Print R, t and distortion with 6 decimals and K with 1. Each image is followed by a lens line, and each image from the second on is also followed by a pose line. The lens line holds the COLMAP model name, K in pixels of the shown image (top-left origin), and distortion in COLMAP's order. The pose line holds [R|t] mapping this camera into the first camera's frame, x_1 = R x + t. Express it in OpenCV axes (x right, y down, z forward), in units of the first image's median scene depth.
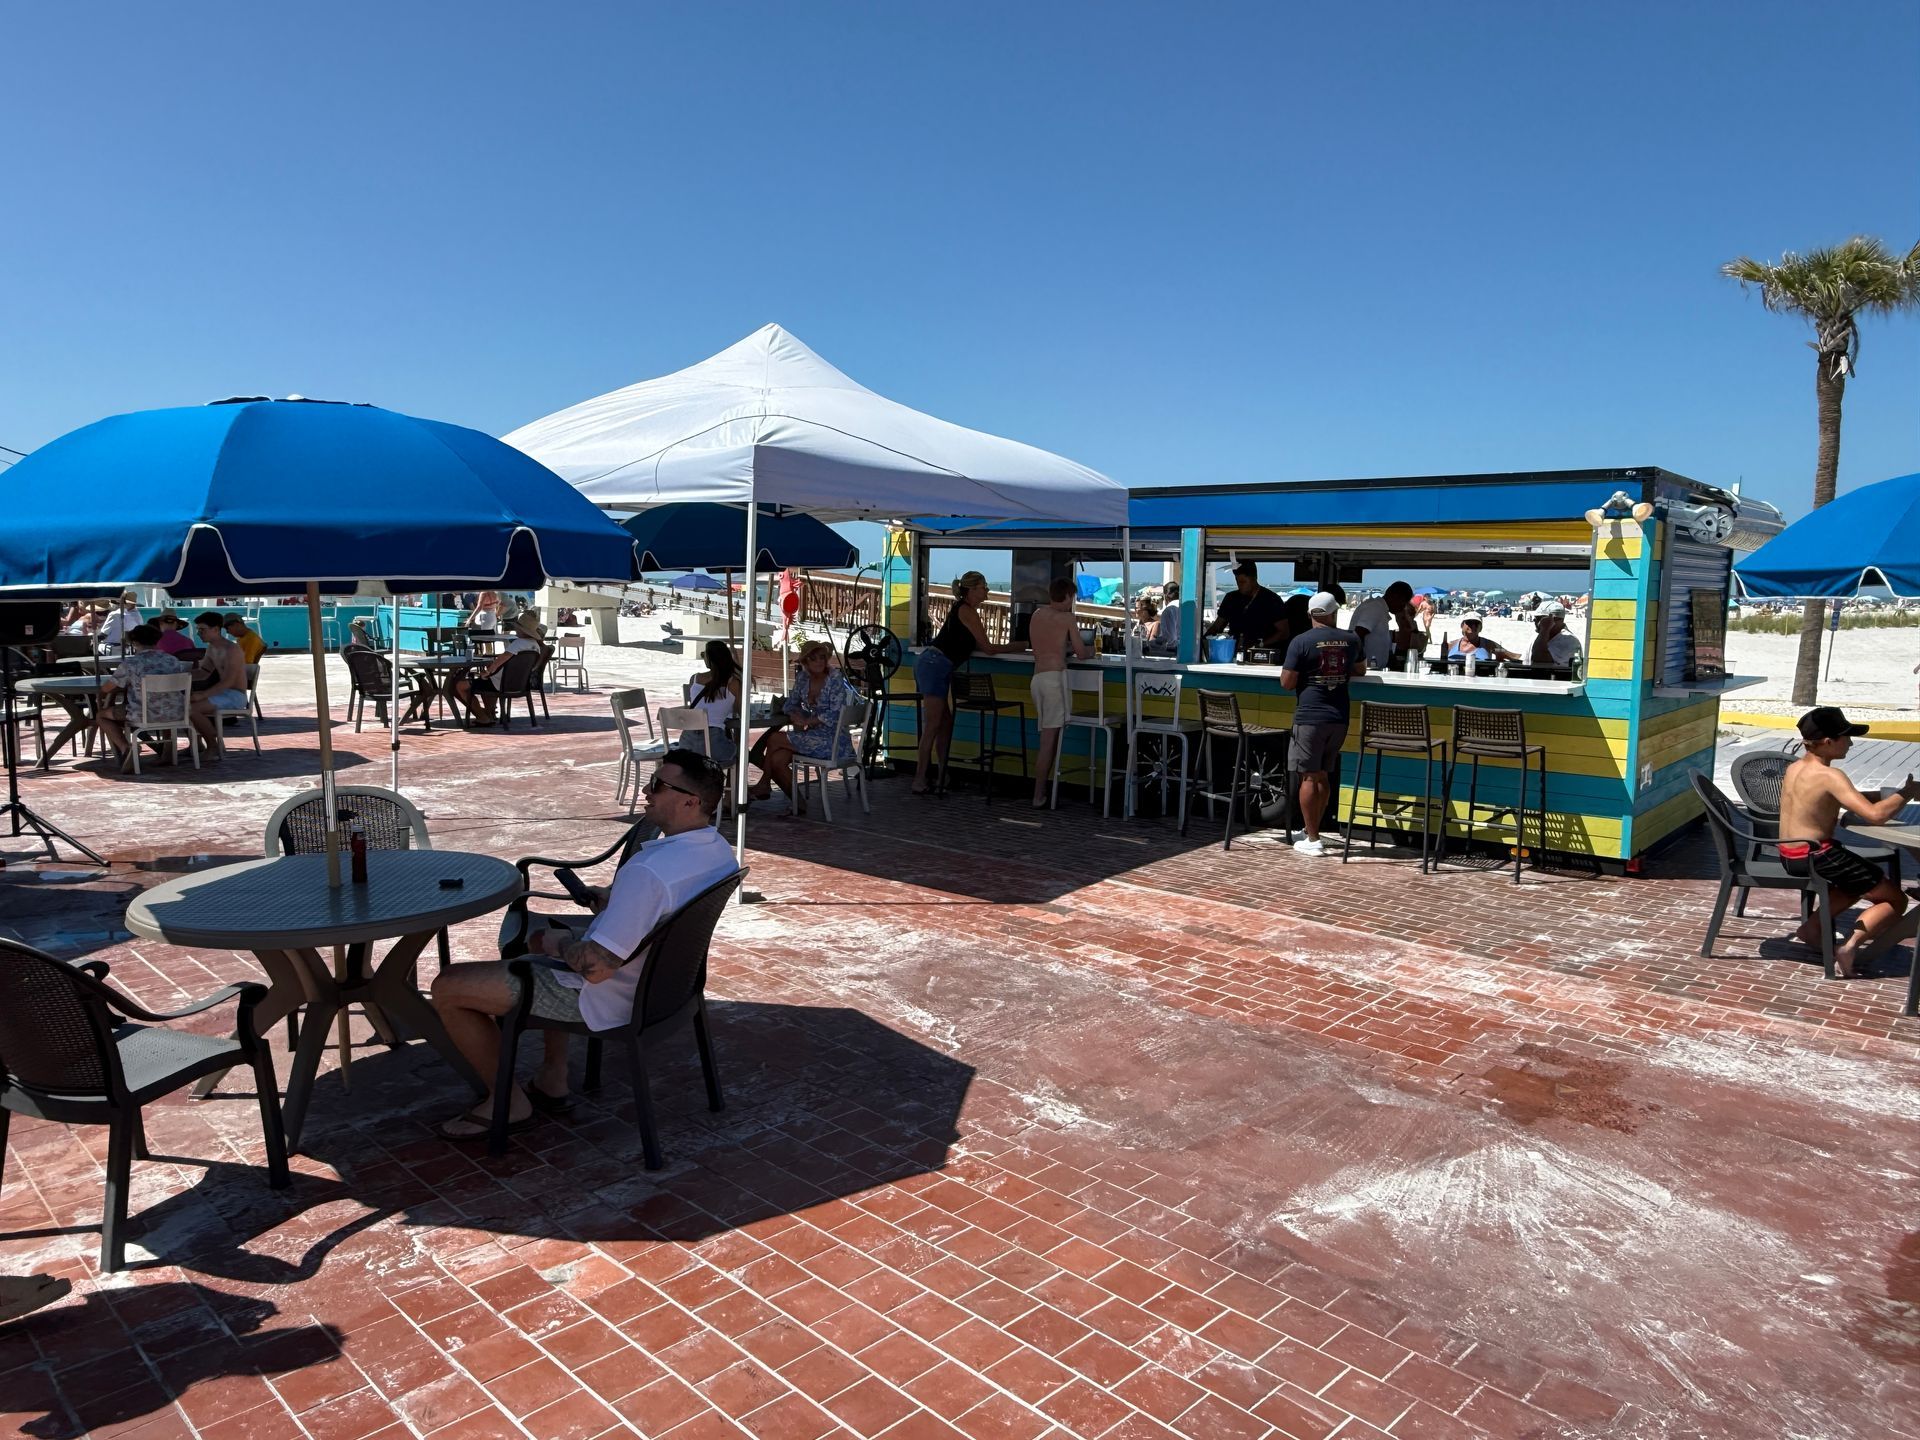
lens RADIAL K [[1299.6, 0, 960.0], [0, 1299.6, 720.0], [0, 0, 1]] dist [0.001147, 0.000460]
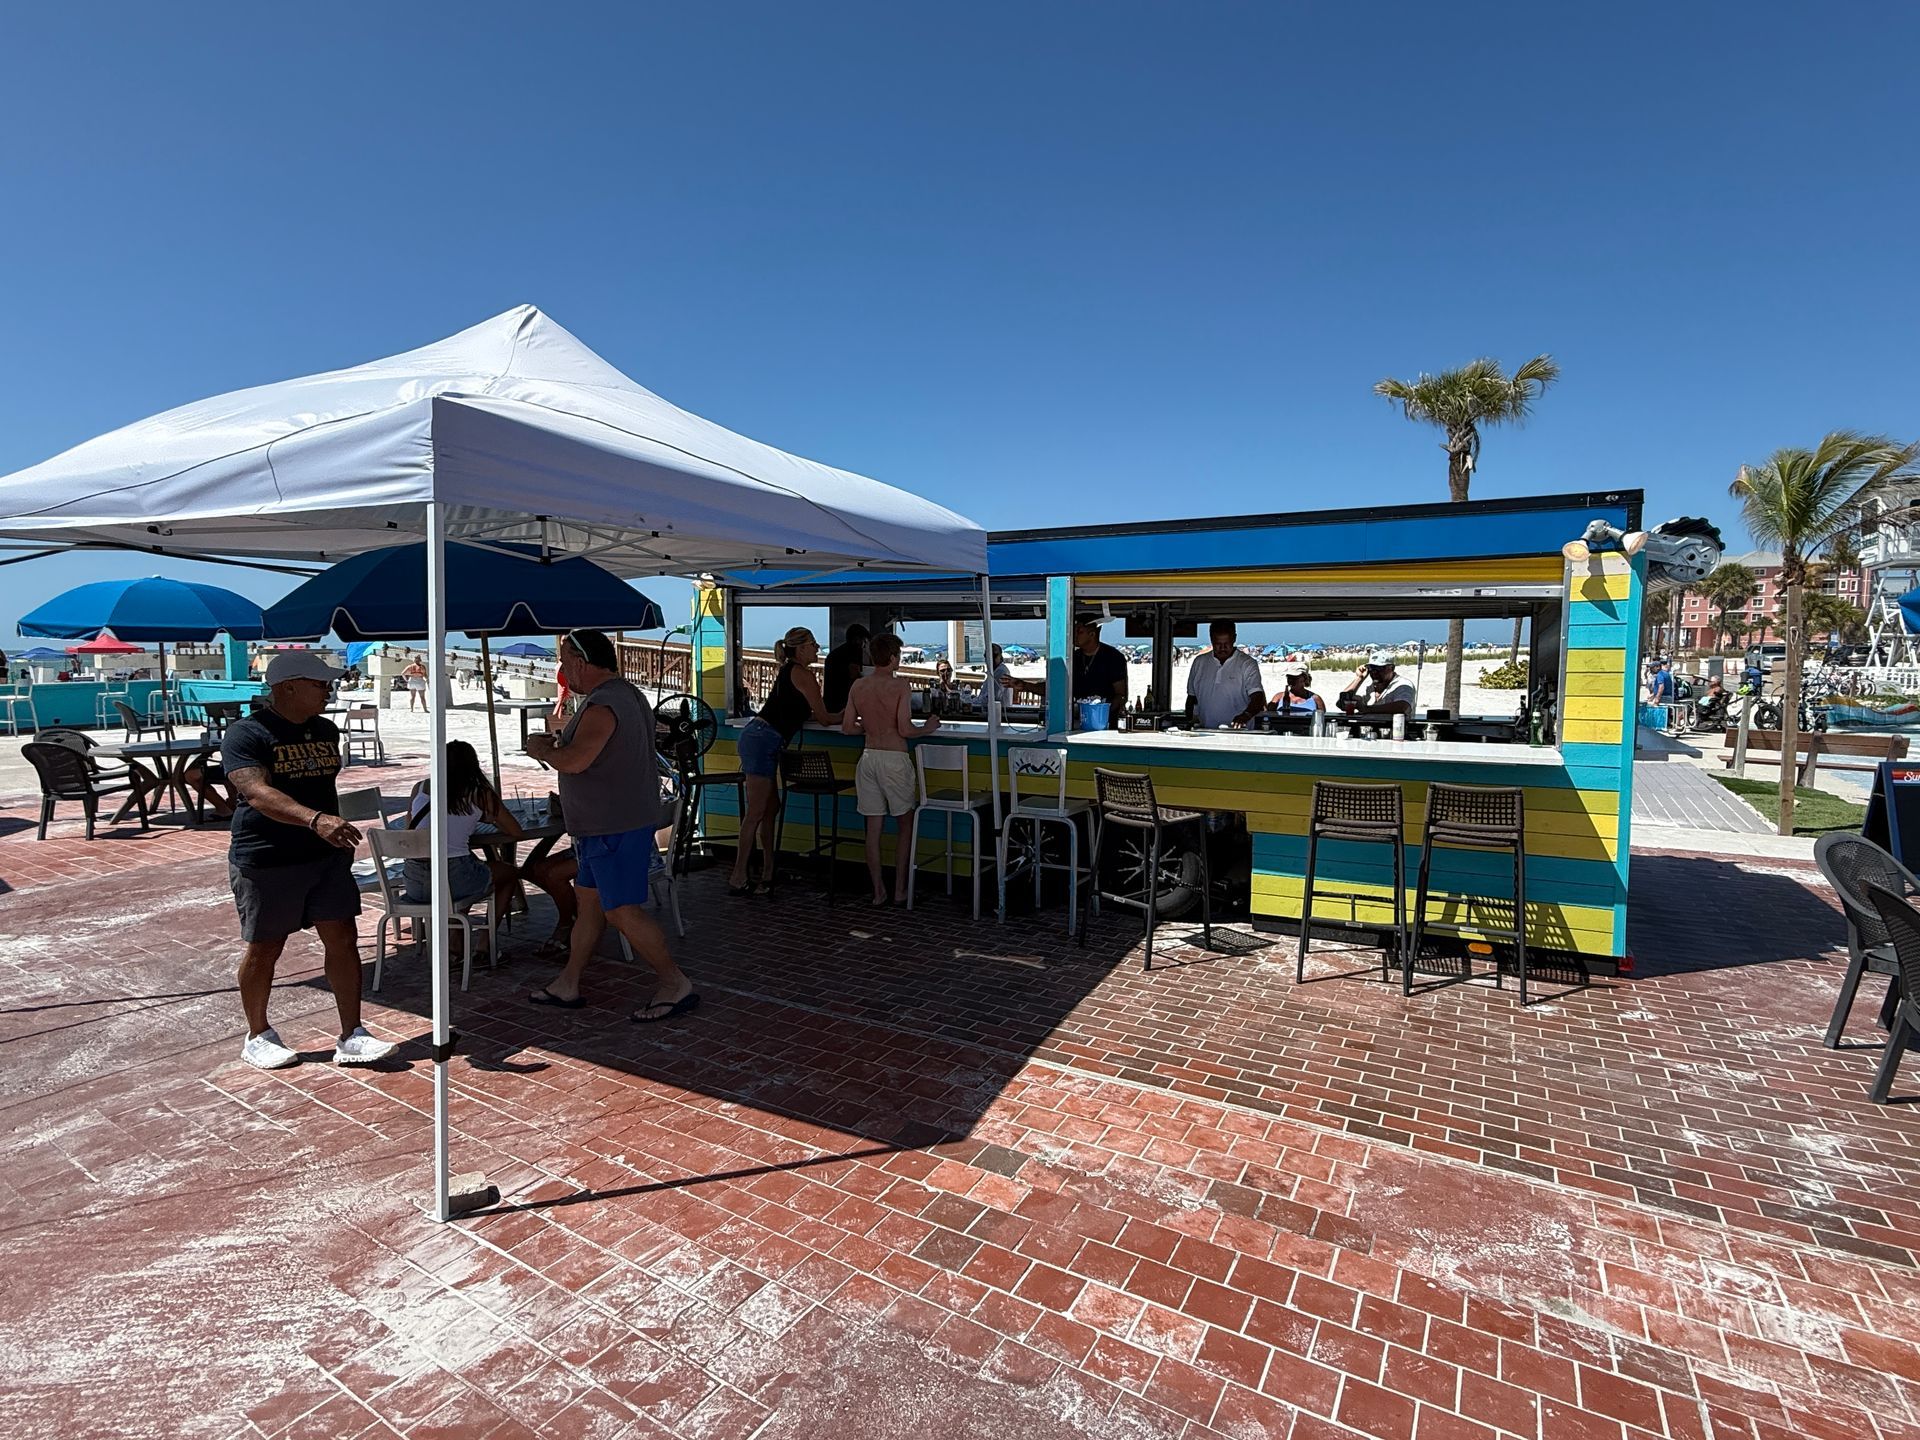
lens RADIAL K [[933.0, 0, 960.0], [0, 933.0, 720.0], [0, 0, 1]] dist [-0.000231, -0.000031]
pose [[0.976237, -0.036153, 0.213670, -0.027742], [0.041378, 0.998943, -0.020029, -0.052043], [-0.212720, 0.028394, 0.976701, 0.503585]]
